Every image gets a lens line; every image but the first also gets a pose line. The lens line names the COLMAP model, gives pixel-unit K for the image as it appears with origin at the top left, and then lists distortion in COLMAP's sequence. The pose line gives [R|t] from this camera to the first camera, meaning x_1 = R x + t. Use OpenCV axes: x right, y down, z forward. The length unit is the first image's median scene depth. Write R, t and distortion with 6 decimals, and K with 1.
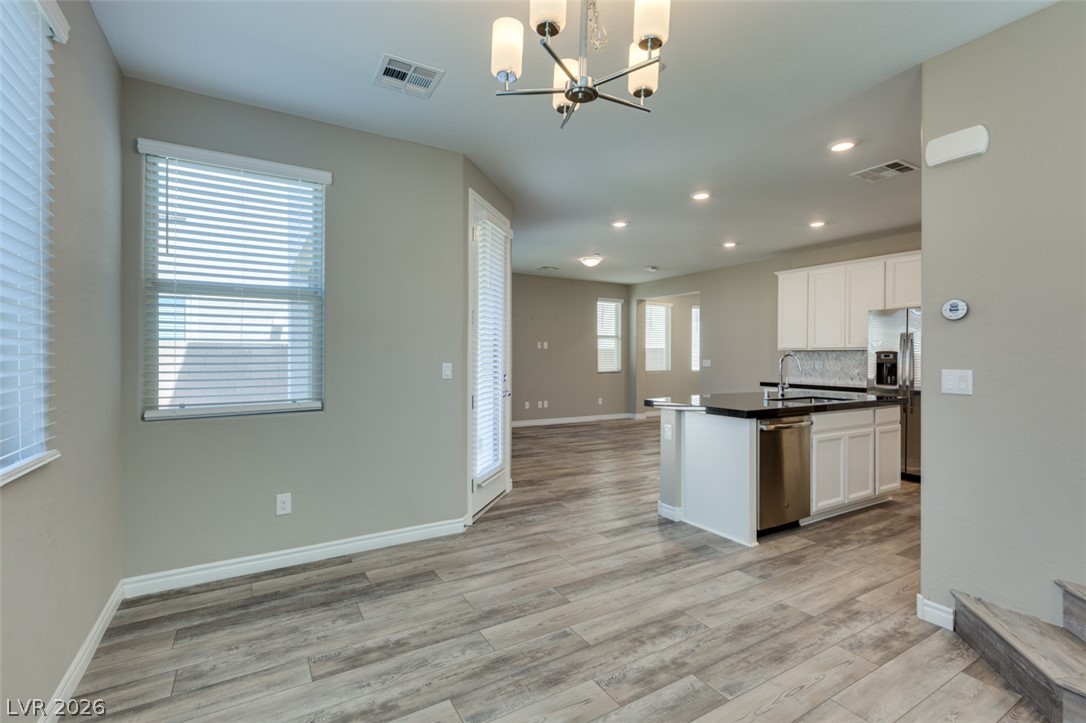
lens RADIAL K [[489.6, 0, 542.2], [0, 489.6, 353.1], [0, 0, 1]] dist [0.006946, -0.001455]
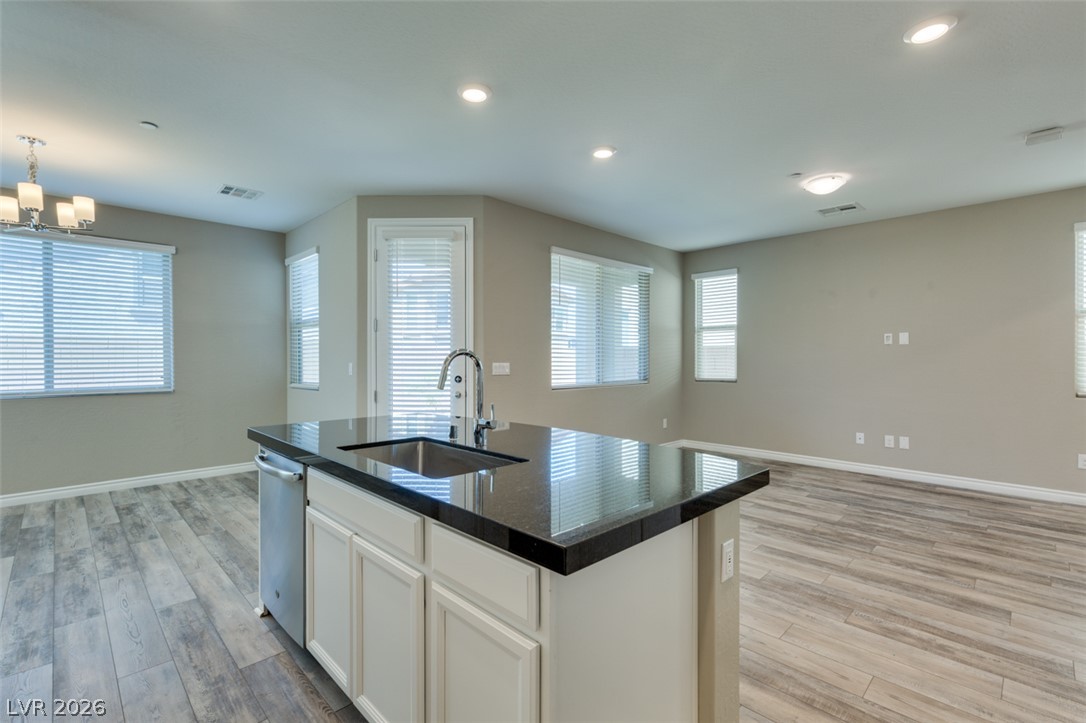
lens RADIAL K [[489.6, 0, 541.5], [0, 489.6, 362.1], [0, 0, 1]] dist [0.006946, -0.001455]
pose [[0.237442, 0.007281, -0.971374, 1.059808], [0.006236, 0.999940, 0.009019, 0.007839], [0.971382, -0.008199, 0.237382, 1.052735]]
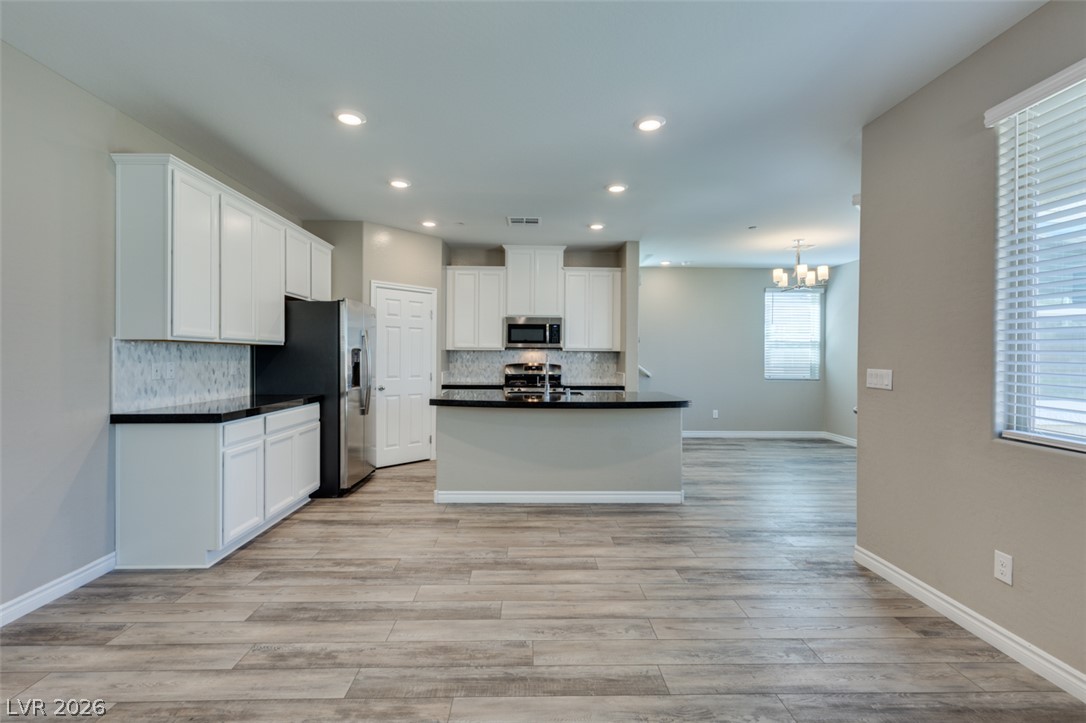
lens RADIAL K [[489.6, 0, 538.2], [0, 489.6, 356.3], [0, 0, 1]] dist [0.006946, -0.001455]
pose [[-0.868881, -0.011041, 0.494898, -0.017696], [-0.013657, 0.999905, -0.001670, 0.009549], [-0.494833, -0.008210, -0.868949, 2.136039]]
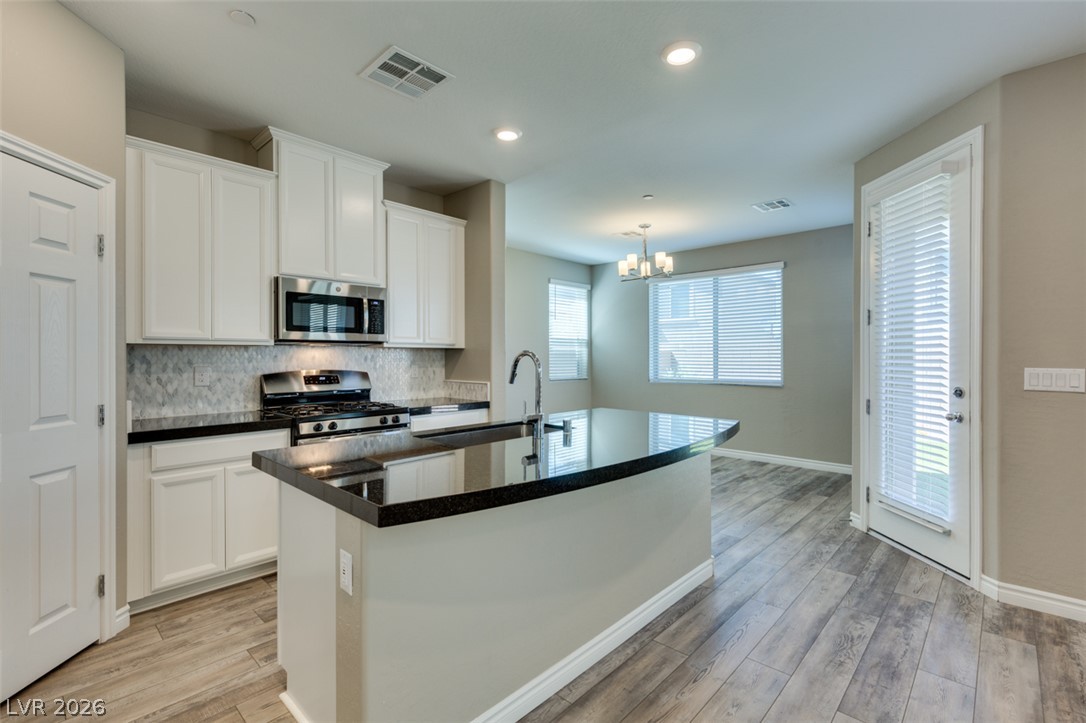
lens RADIAL K [[489.6, 0, 540.5], [0, 489.6, 359.8], [0, 0, 1]] dist [0.006946, -0.001455]
pose [[-0.961960, -0.001927, -0.273182, 0.693654], [-0.002116, 0.999998, 0.000395, 0.010236], [0.273181, 0.000958, -0.961962, 1.656672]]
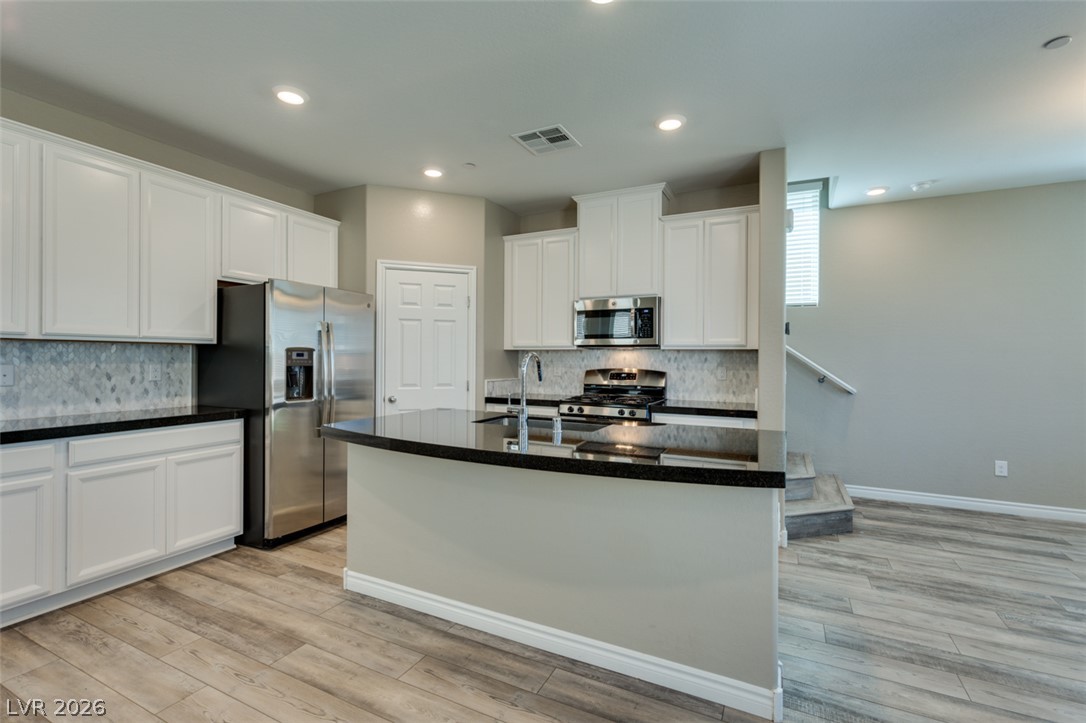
lens RADIAL K [[489.6, 0, 540.9], [0, 489.6, 354.0], [0, 0, 1]] dist [0.006946, -0.001455]
pose [[-0.536103, -0.004968, 0.844138, -0.020627], [-0.013557, 0.999904, -0.002725, 0.002568], [-0.844044, -0.012905, -0.536119, 1.442328]]
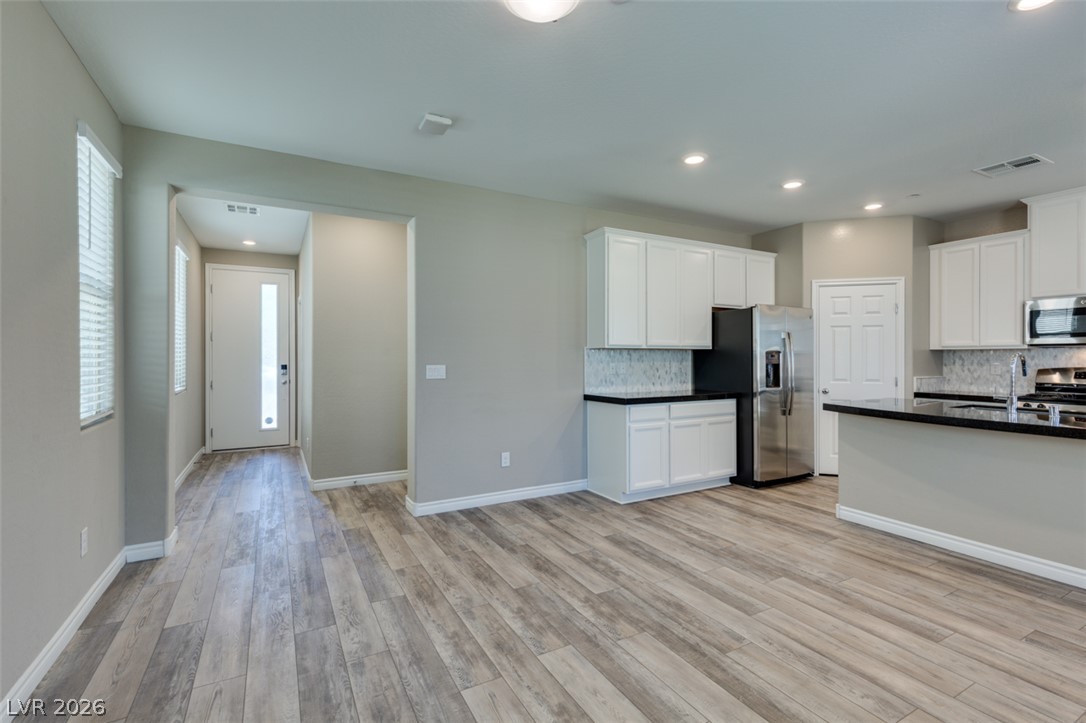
lens RADIAL K [[489.6, 0, 544.6], [0, 489.6, 356.4], [0, 0, 1]] dist [0.006946, -0.001455]
pose [[0.033143, -0.005824, 0.999434, -0.308058], [-0.003992, 0.999974, 0.005960, 0.003576], [-0.999443, -0.004187, 0.033119, 1.867735]]
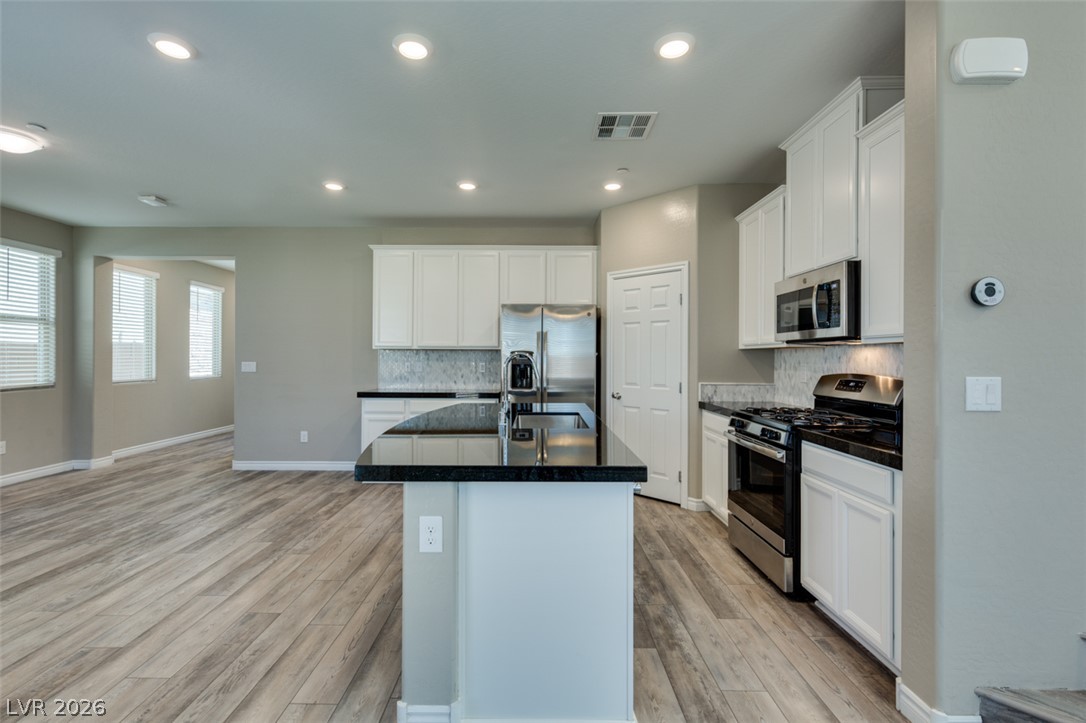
lens RADIAL K [[489.6, 0, 532.0], [0, 489.6, 356.0], [0, 0, 1]] dist [0.006946, -0.001455]
pose [[0.523159, -0.000892, 0.852235, -0.062683], [-0.004897, 0.999980, 0.004052, 0.002316], [-0.852221, -0.006293, 0.523144, 0.695165]]
